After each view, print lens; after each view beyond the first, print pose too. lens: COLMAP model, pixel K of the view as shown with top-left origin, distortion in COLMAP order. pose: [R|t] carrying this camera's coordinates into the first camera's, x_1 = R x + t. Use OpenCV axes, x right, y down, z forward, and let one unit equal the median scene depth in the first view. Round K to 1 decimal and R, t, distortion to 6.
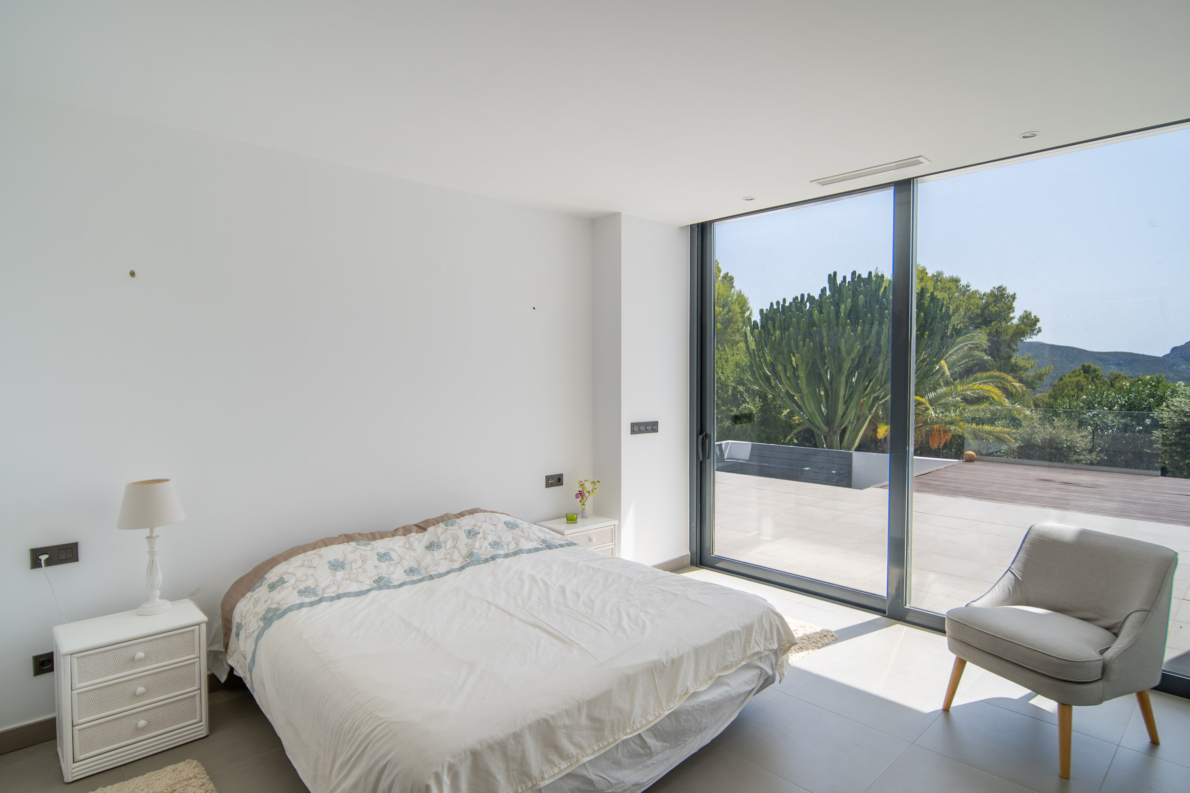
lens RADIAL K [[650.0, 0, 593.2], [0, 650.0, 394.0], [0, 0, 1]] dist [-0.007027, 0.003261]
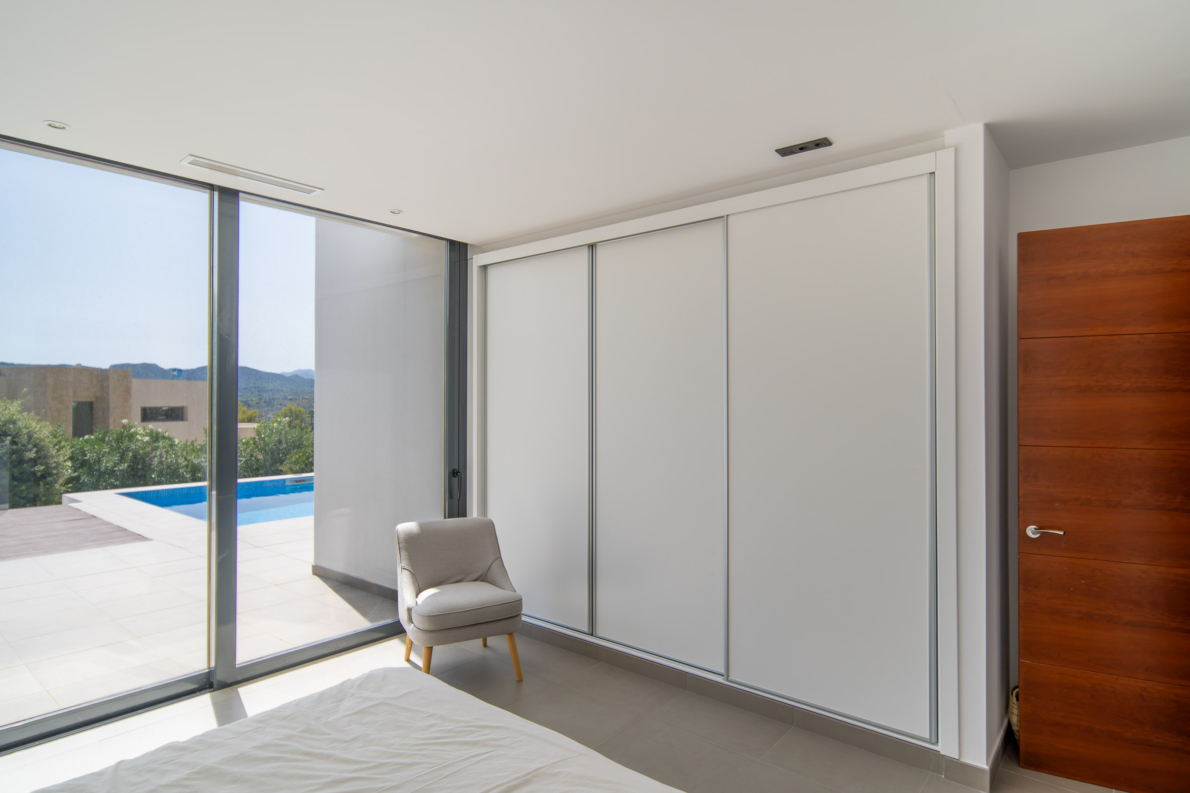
lens RADIAL K [[650.0, 0, 605.8], [0, 650.0, 397.9], [0, 0, 1]] dist [-0.007027, 0.003261]
pose [[-0.124714, 0.004850, 0.992181, -0.583379], [0.029756, 0.999557, -0.001146, -0.030957], [-0.991746, 0.029380, -0.124803, 0.744494]]
